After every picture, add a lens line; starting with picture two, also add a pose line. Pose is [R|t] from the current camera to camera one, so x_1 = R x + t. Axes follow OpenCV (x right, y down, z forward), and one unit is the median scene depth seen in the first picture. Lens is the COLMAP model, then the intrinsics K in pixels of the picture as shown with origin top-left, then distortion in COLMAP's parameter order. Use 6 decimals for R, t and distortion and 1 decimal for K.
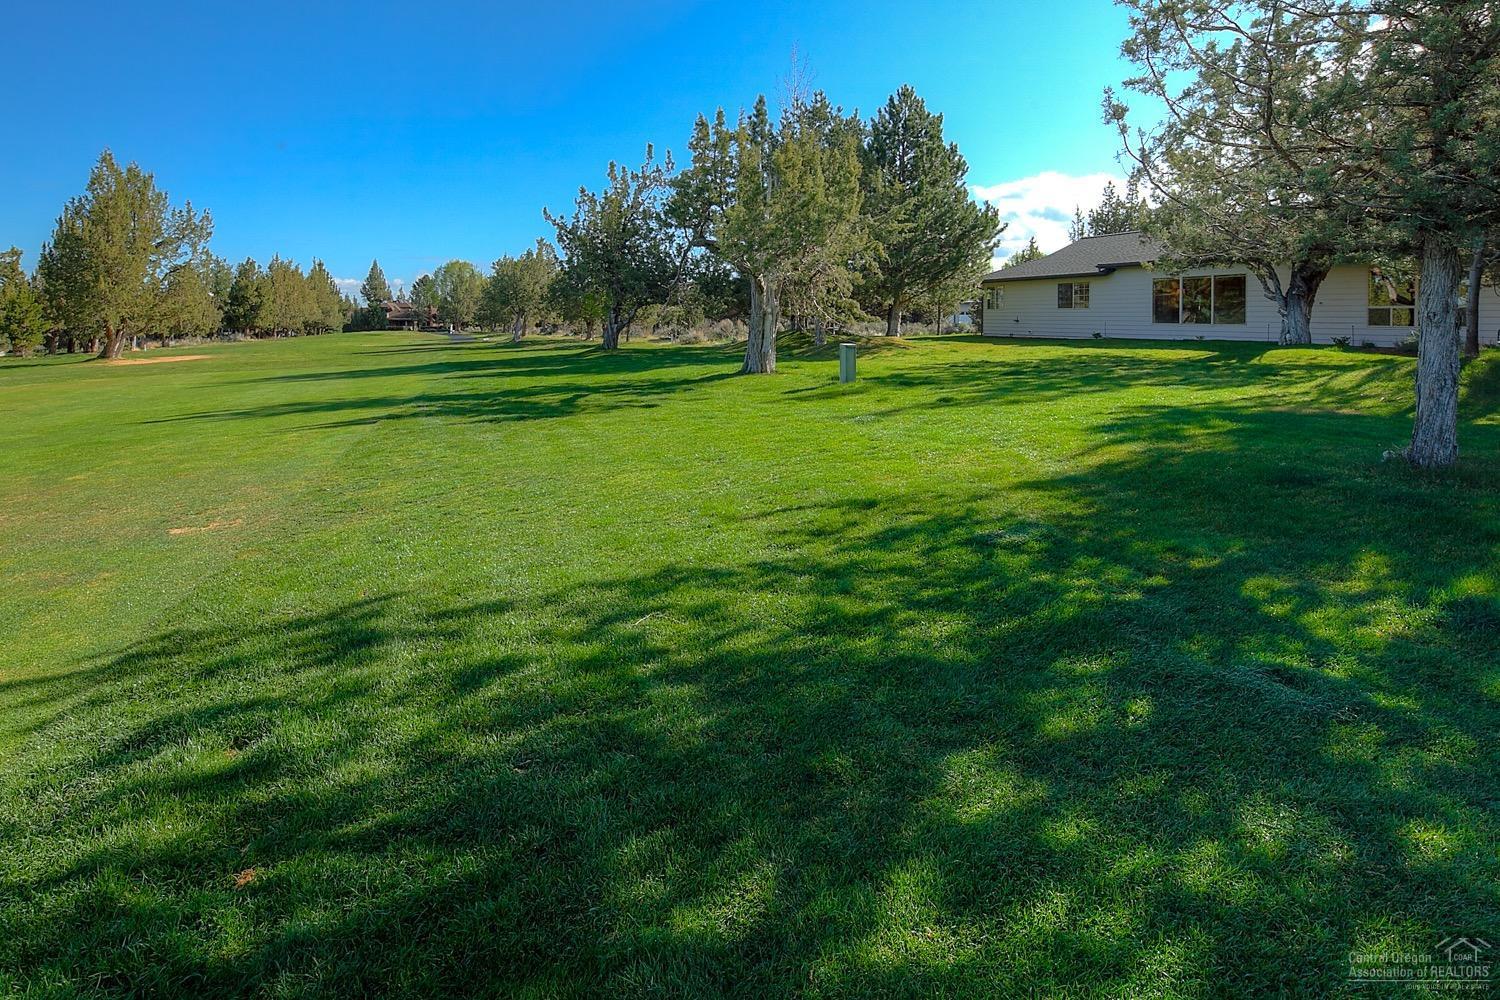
lens RADIAL K [[748.5, 0, 745.7], [0, 748.5, 428.7], [0, 0, 1]] dist [0.001496, 0.000064]
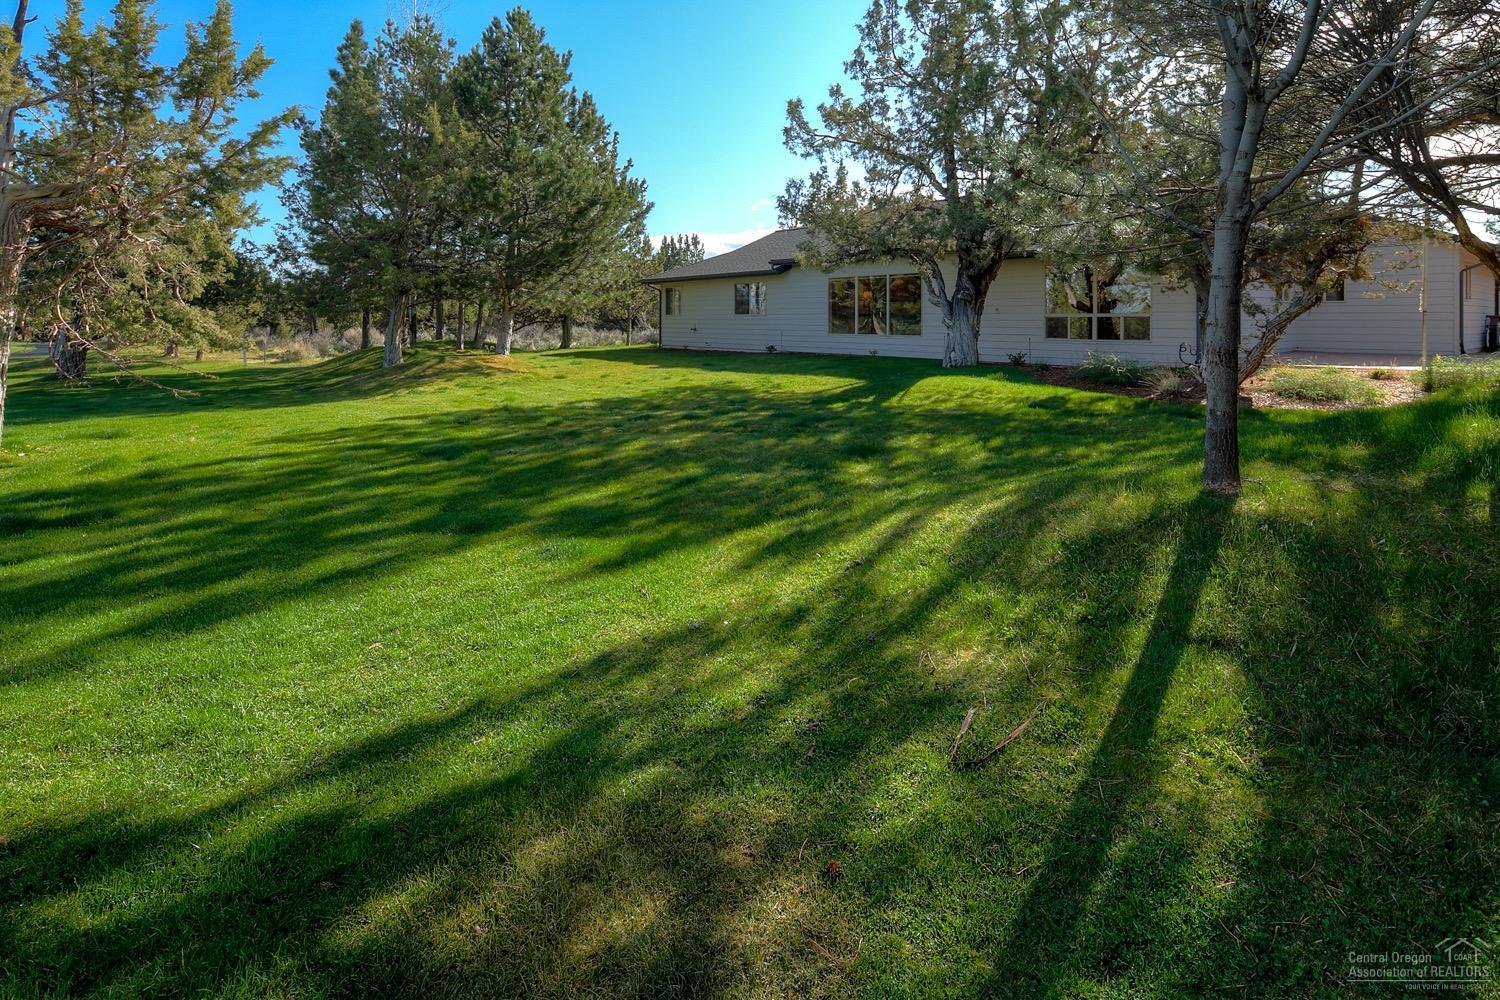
lens RADIAL K [[726.6, 0, 744.2], [0, 726.6, 479.3], [0, 0, 1]] dist [-0.000158, -0.000604]
pose [[0.960659, -0.061974, 0.270726, 0.238363], [0.043053, 0.996233, 0.075280, -0.047626], [-0.274372, -0.060663, 0.959708, 0.263692]]
